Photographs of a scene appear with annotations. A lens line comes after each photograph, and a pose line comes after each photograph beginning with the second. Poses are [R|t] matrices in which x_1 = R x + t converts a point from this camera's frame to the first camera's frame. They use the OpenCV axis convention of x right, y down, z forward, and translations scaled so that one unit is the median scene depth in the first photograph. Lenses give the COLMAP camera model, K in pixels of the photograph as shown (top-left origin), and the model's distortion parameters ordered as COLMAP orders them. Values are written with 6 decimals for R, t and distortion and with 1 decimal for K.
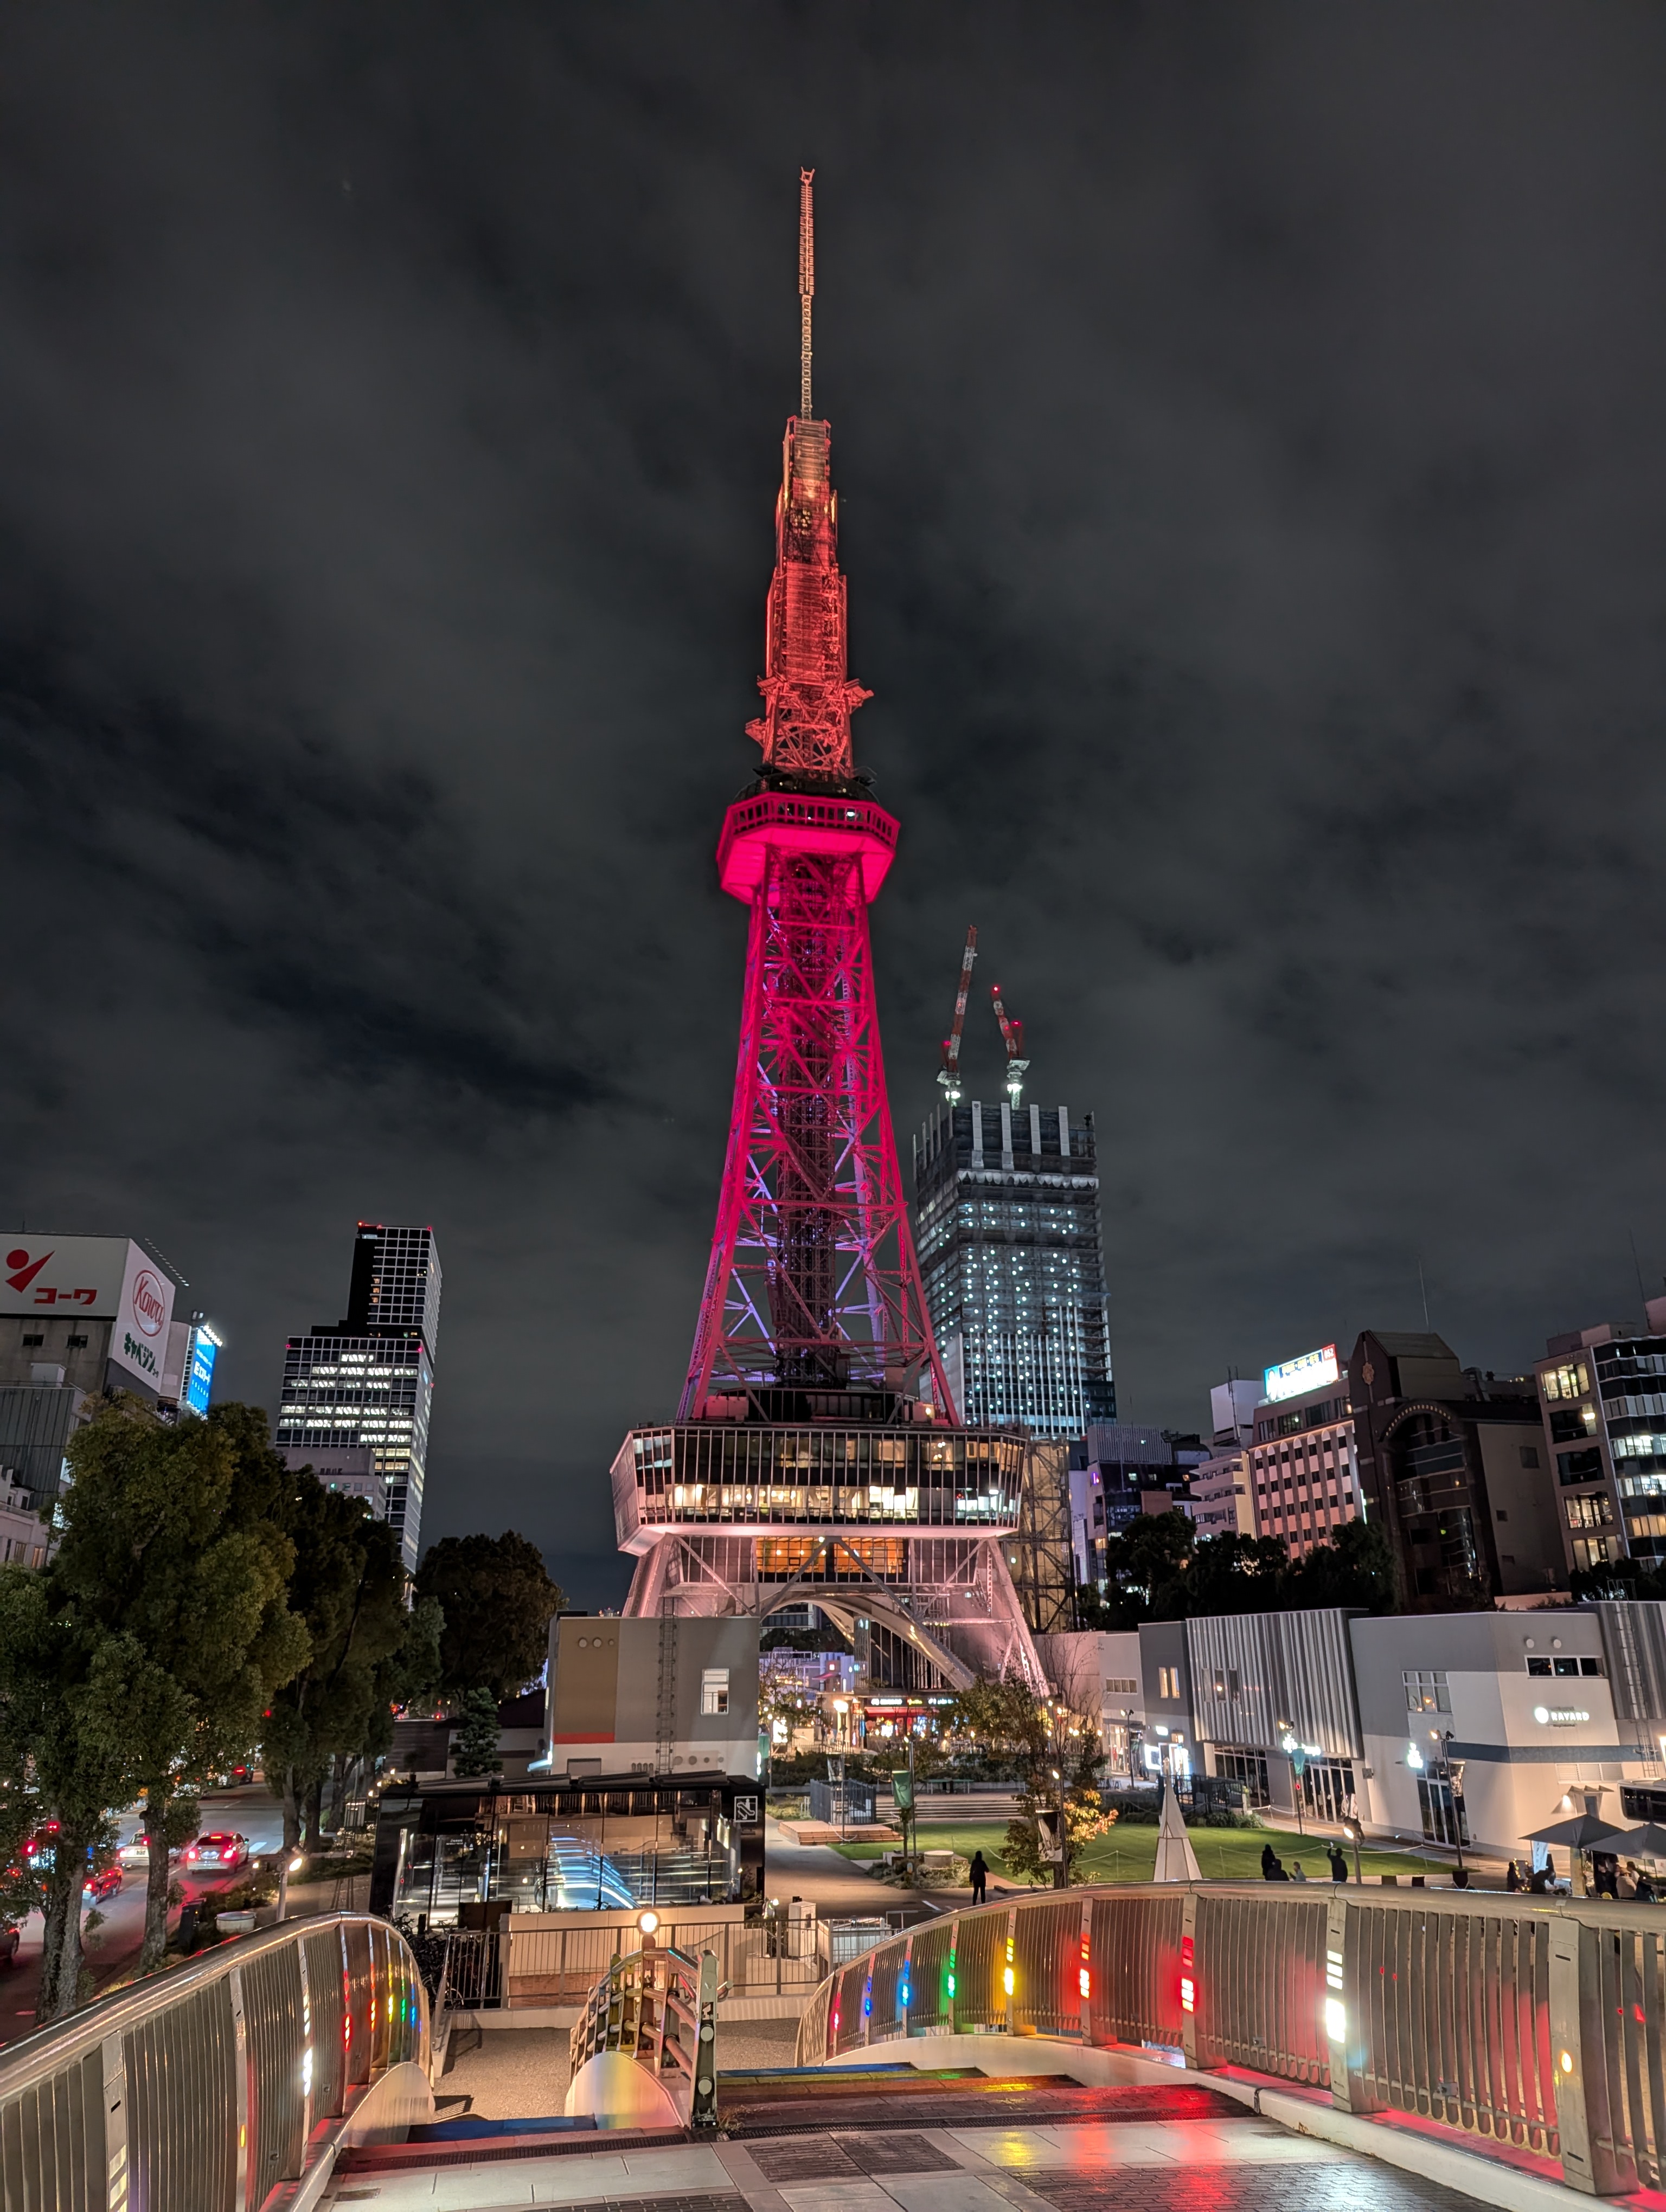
lens RADIAL K [[1521.0, 0, 833.0], [0, 1521.0, 1106.0], [0, 0, 1]] dist [0.049396, -0.004779]
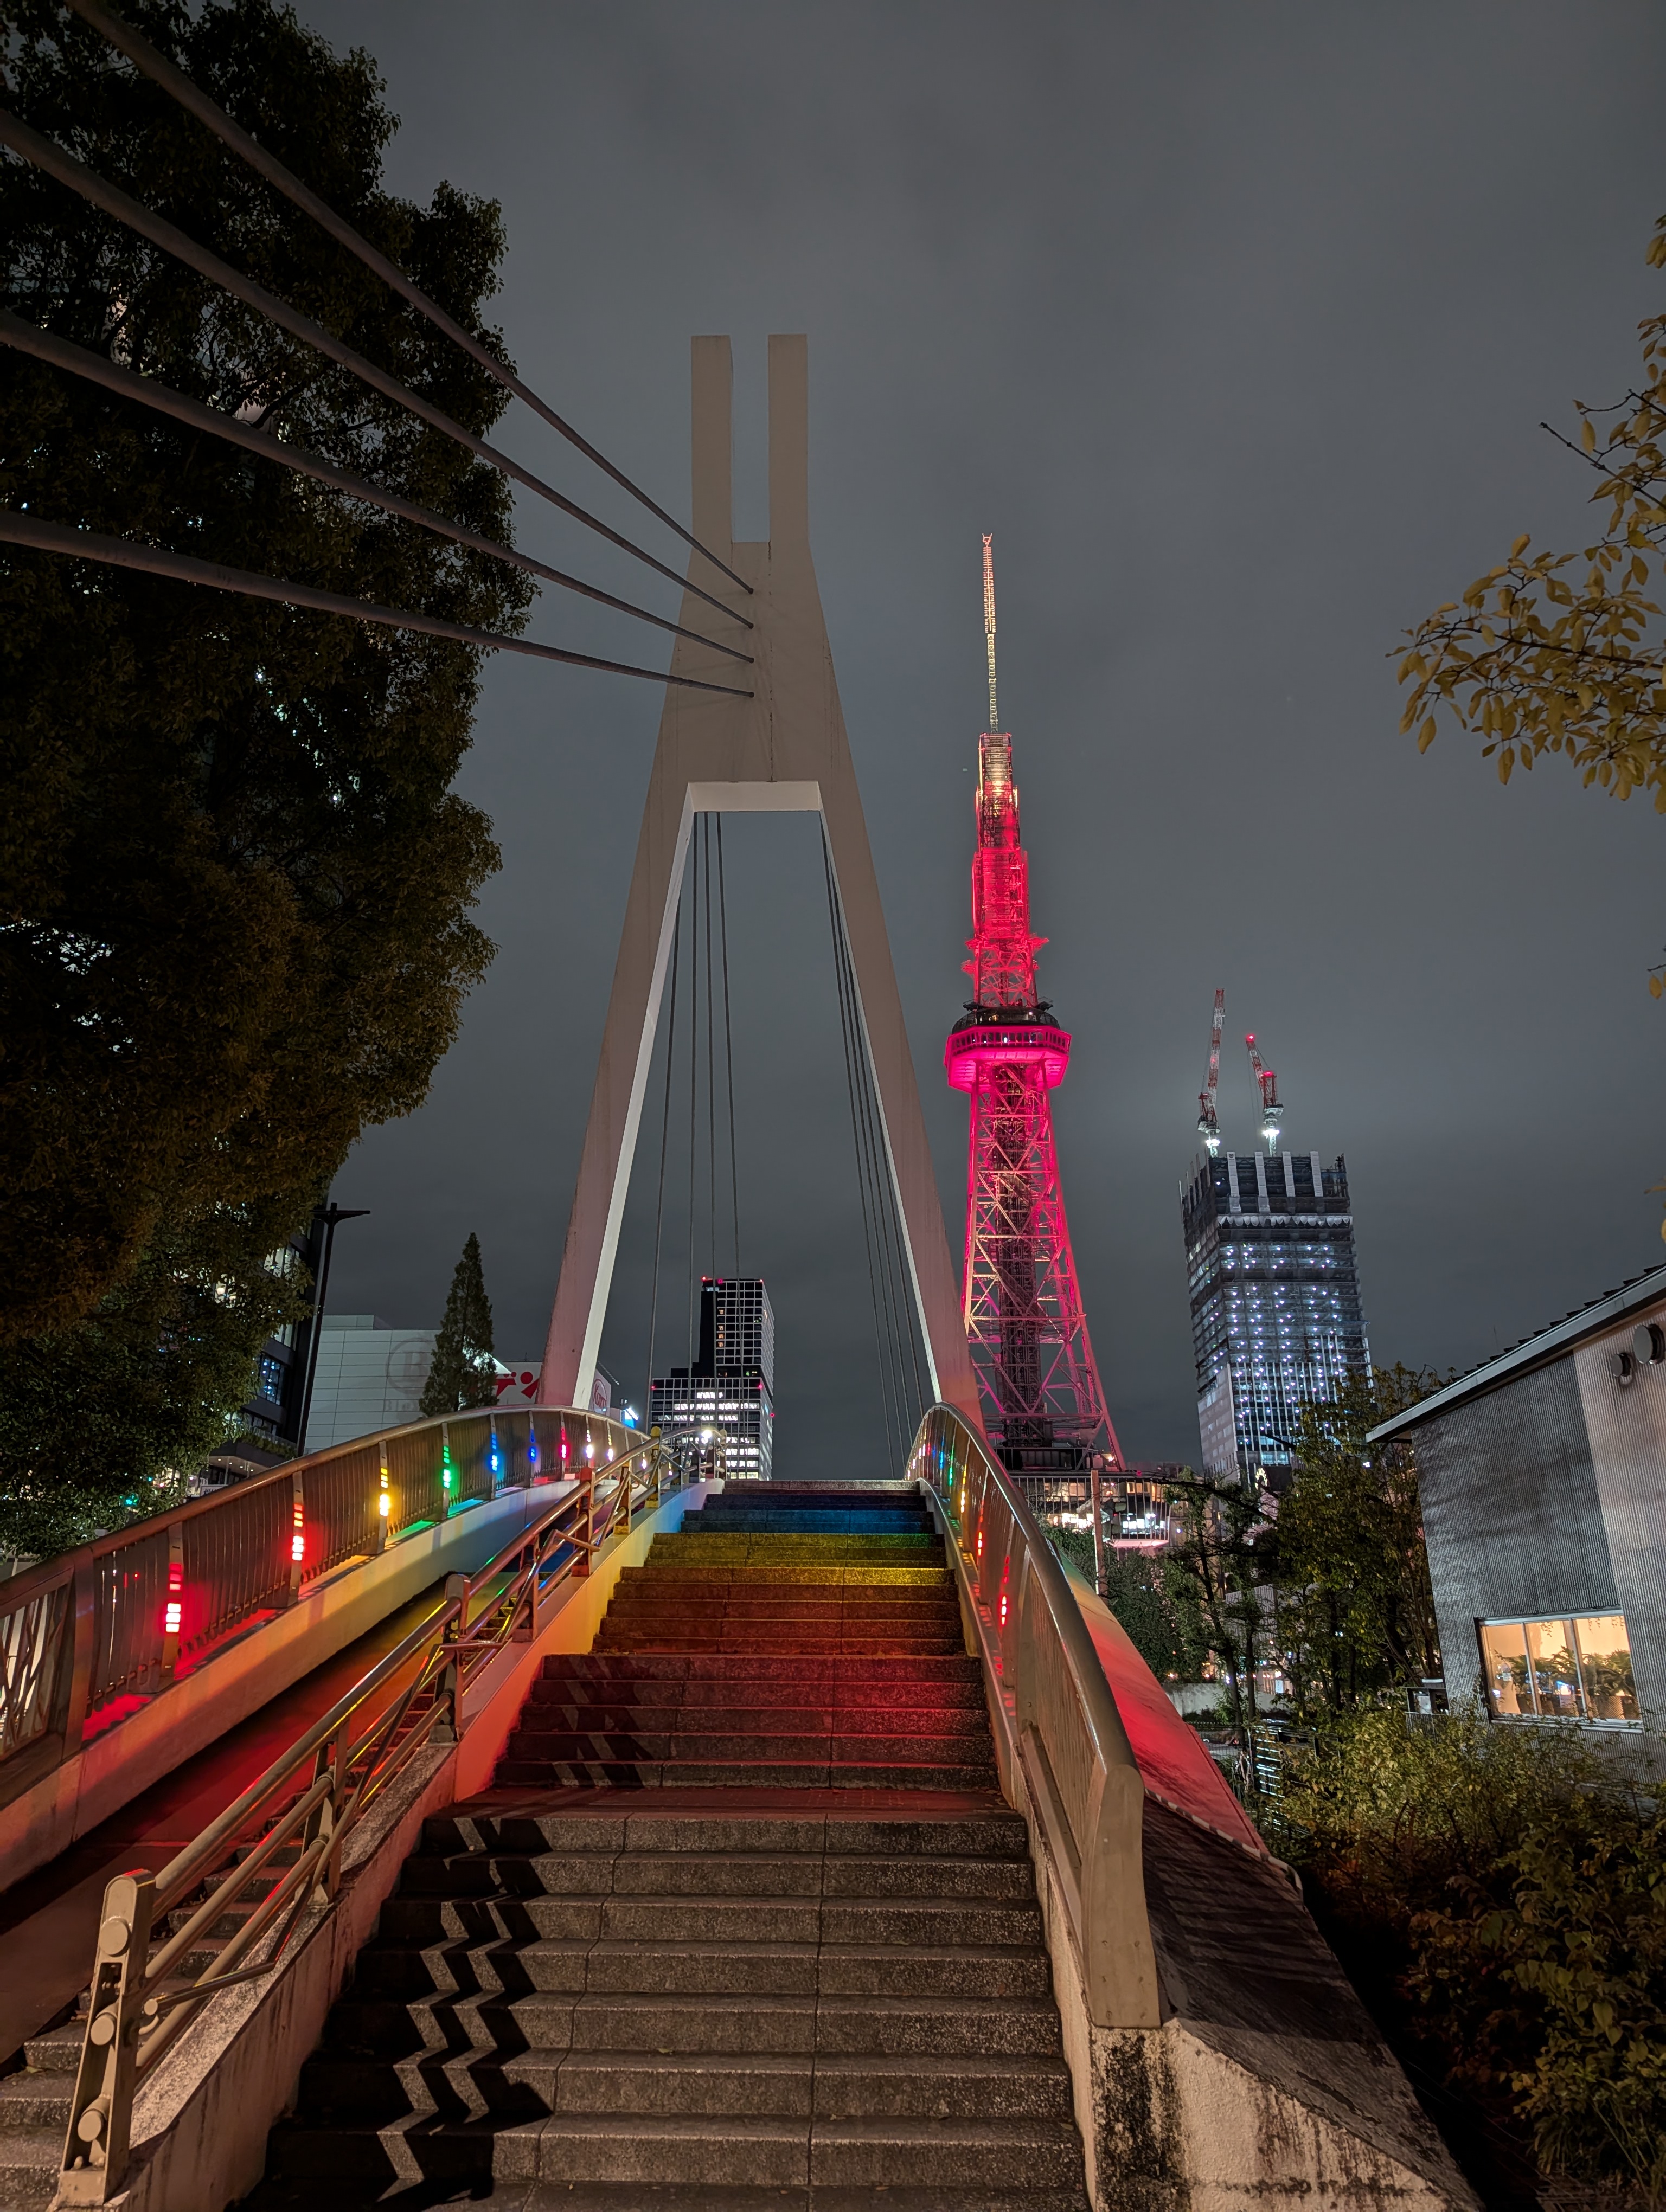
lens RADIAL K [[1521.0, 0, 833.0], [0, 1521.0, 1106.0], [0, 0, 1]] dist [0.049396, -0.004779]
pose [[0.977069, -0.067877, -0.201812, 0.037870], [0.066581, 0.997694, -0.013209, -0.041221], [0.202243, -0.000530, 0.979335, -0.146800]]
